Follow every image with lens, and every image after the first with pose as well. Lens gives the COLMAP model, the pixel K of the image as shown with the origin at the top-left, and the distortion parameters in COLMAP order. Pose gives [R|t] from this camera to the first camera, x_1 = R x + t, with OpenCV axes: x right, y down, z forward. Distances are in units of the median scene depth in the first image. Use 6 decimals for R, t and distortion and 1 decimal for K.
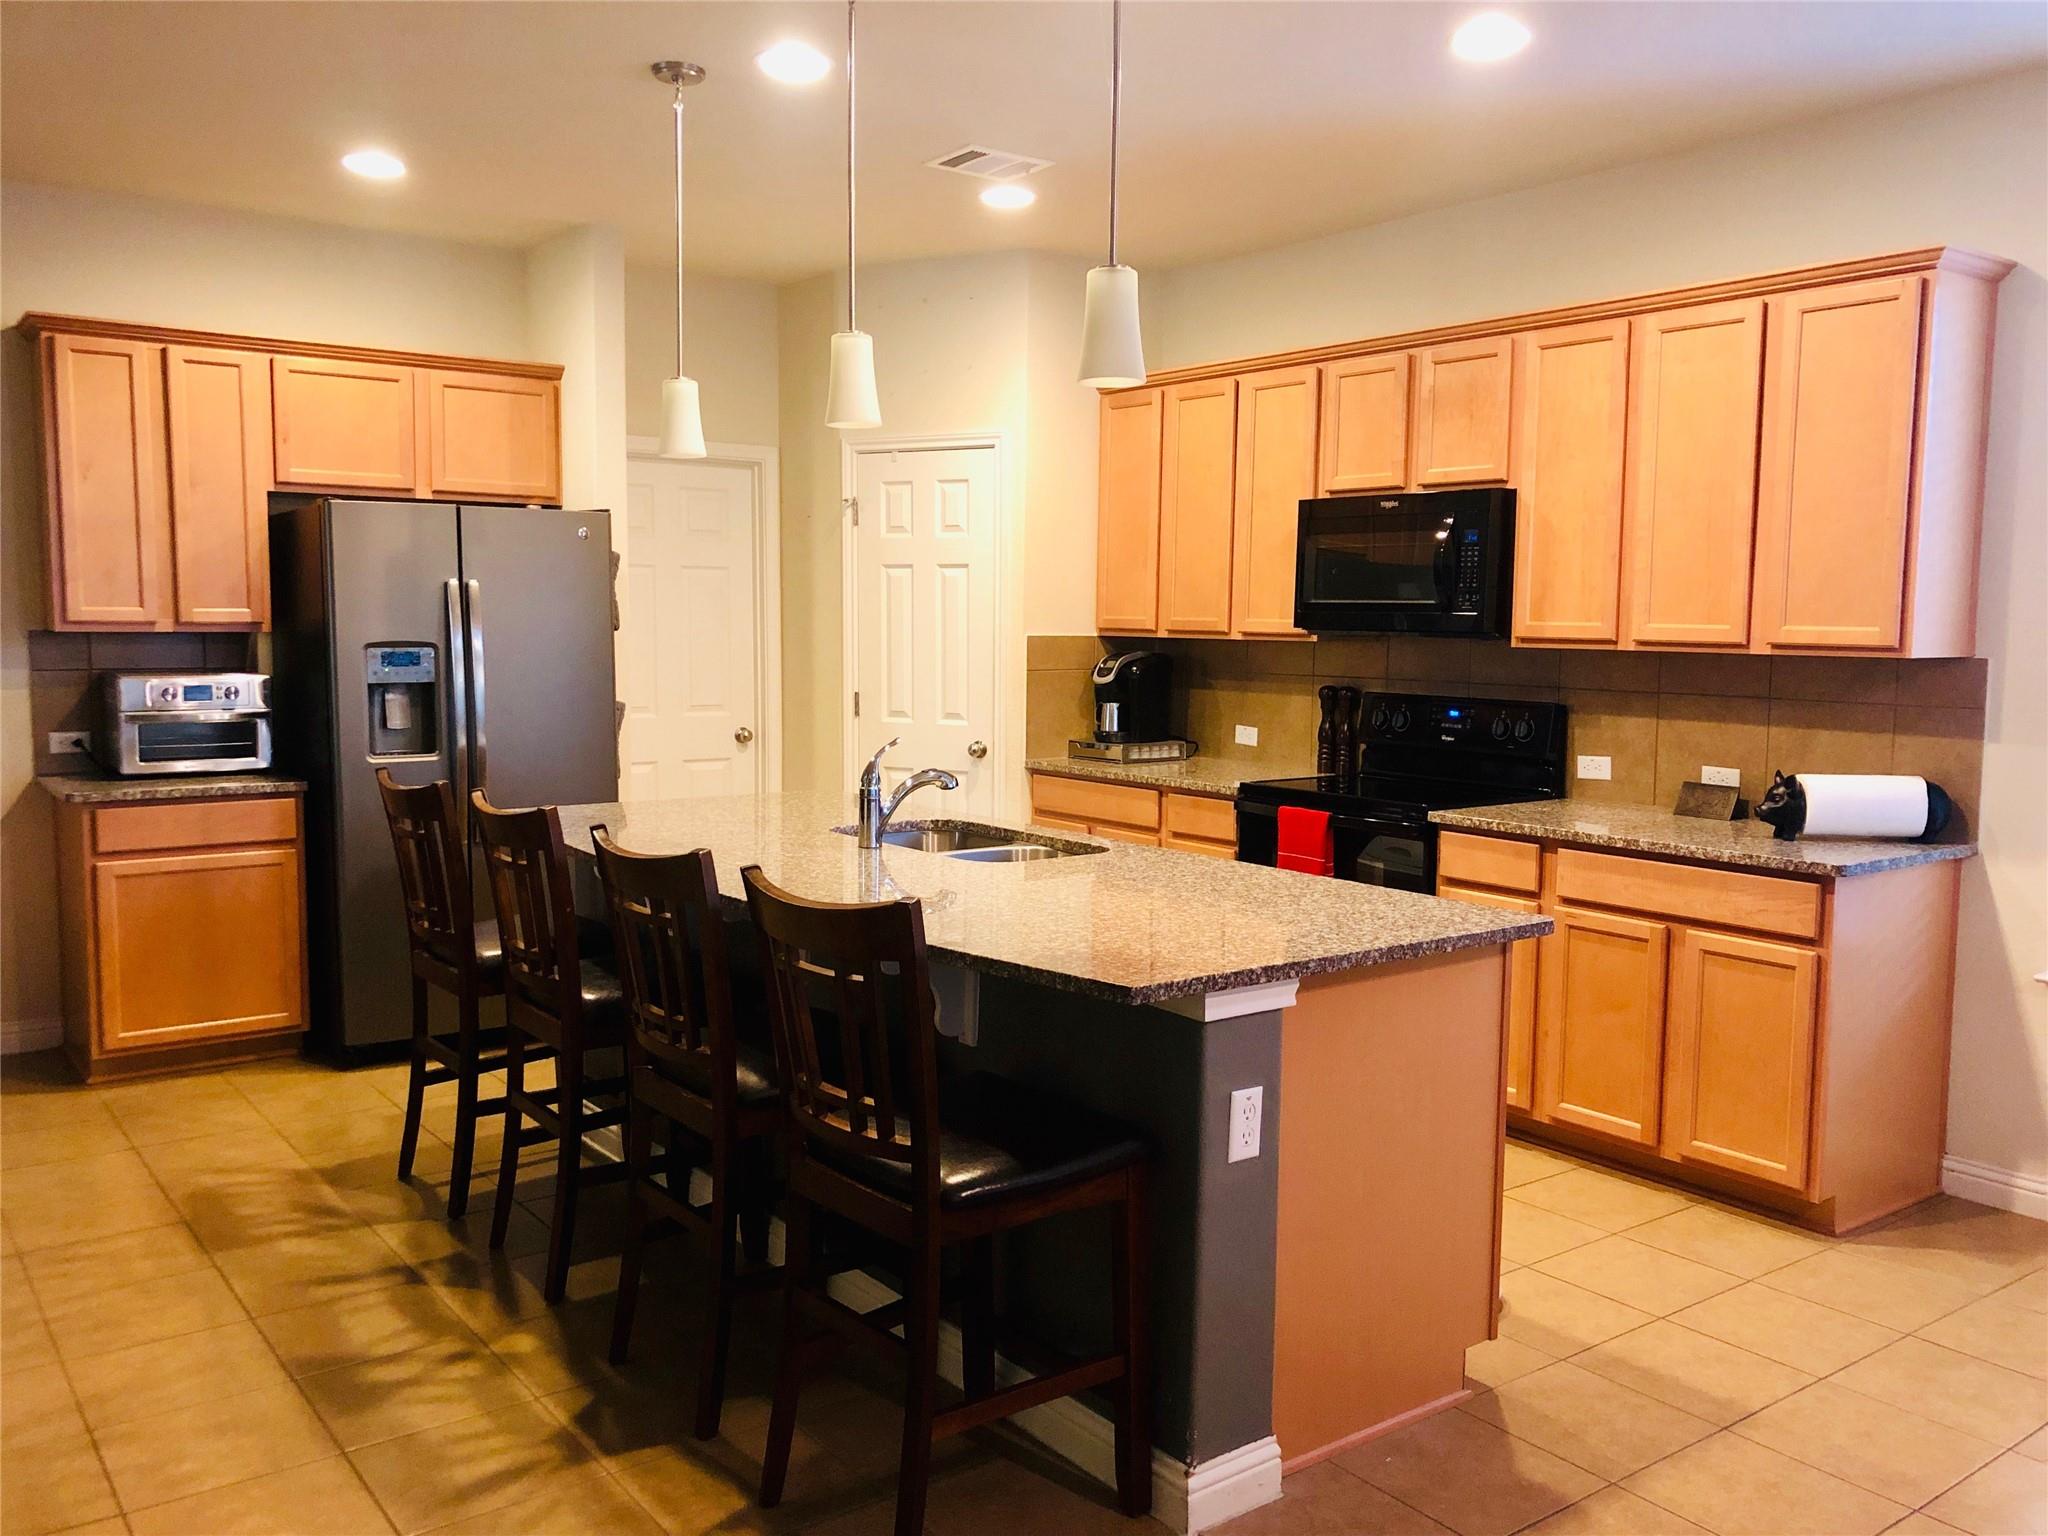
lens RADIAL K [[1664.6, 0, 1027.8], [0, 1664.6, 769.6], [0, 0, 1]] dist [0.030728, -0.031540]
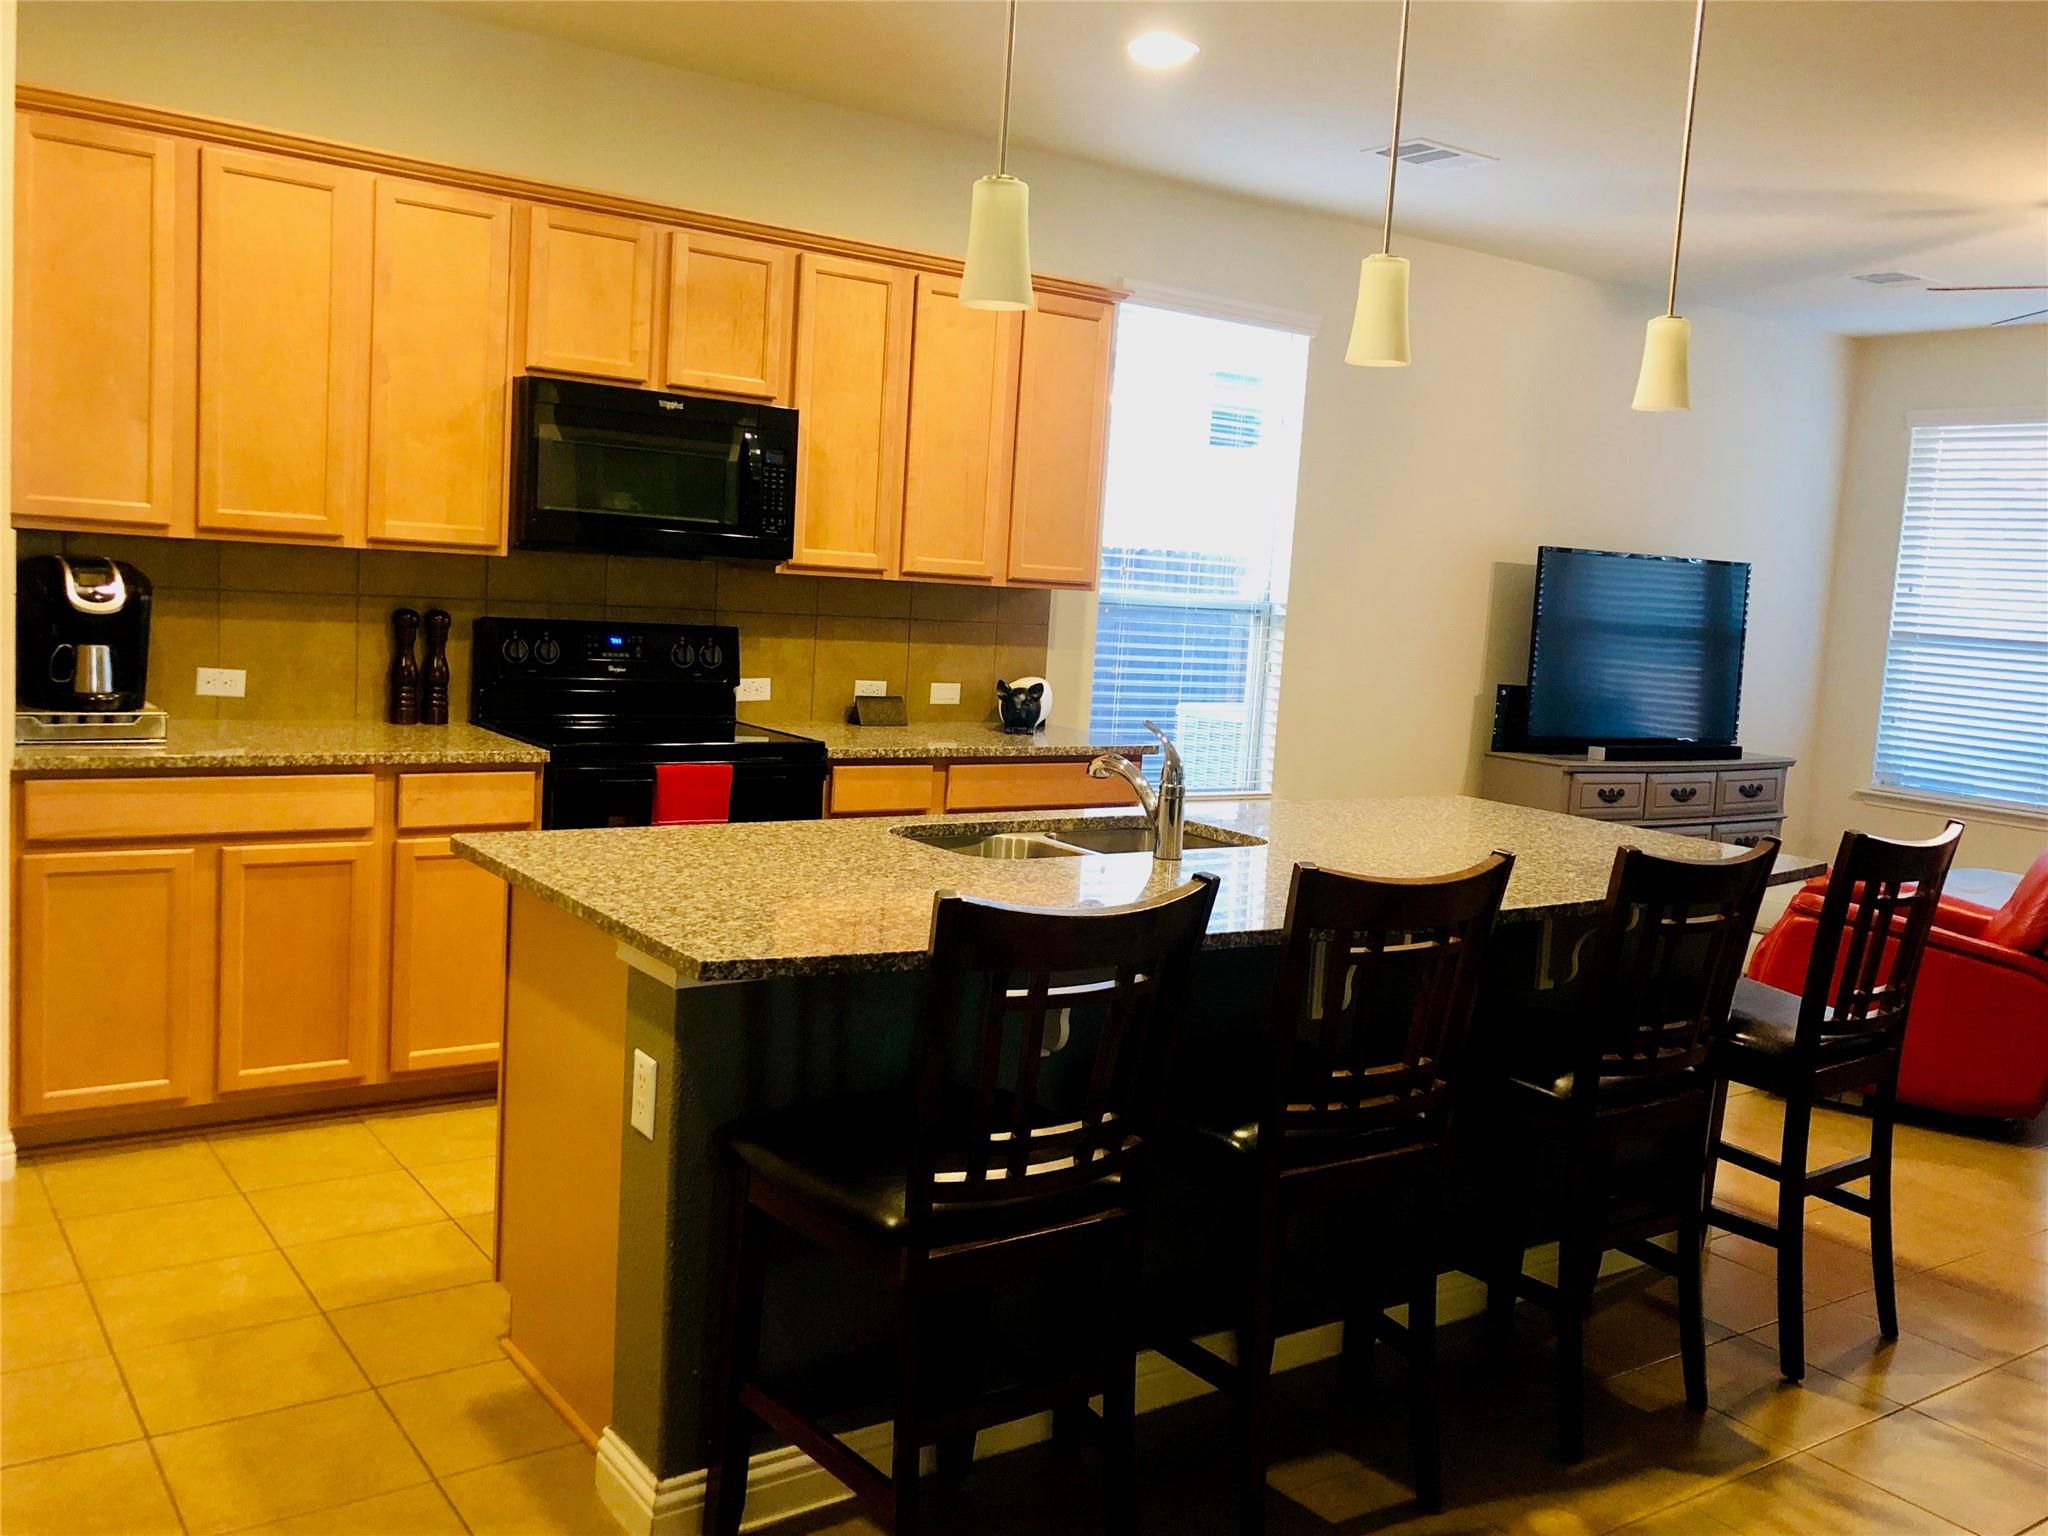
lens RADIAL K [[1777.1, 0, 1027.3], [0, 1777.1, 767.2], [0, 0, 1]] dist [0.009836, -0.005509]
pose [[0.023823, -0.123916, 0.992007, -0.747166], [0.028257, 0.991975, 0.123234, -0.084496], [-0.999317, 0.025095, 0.027133, 0.824906]]
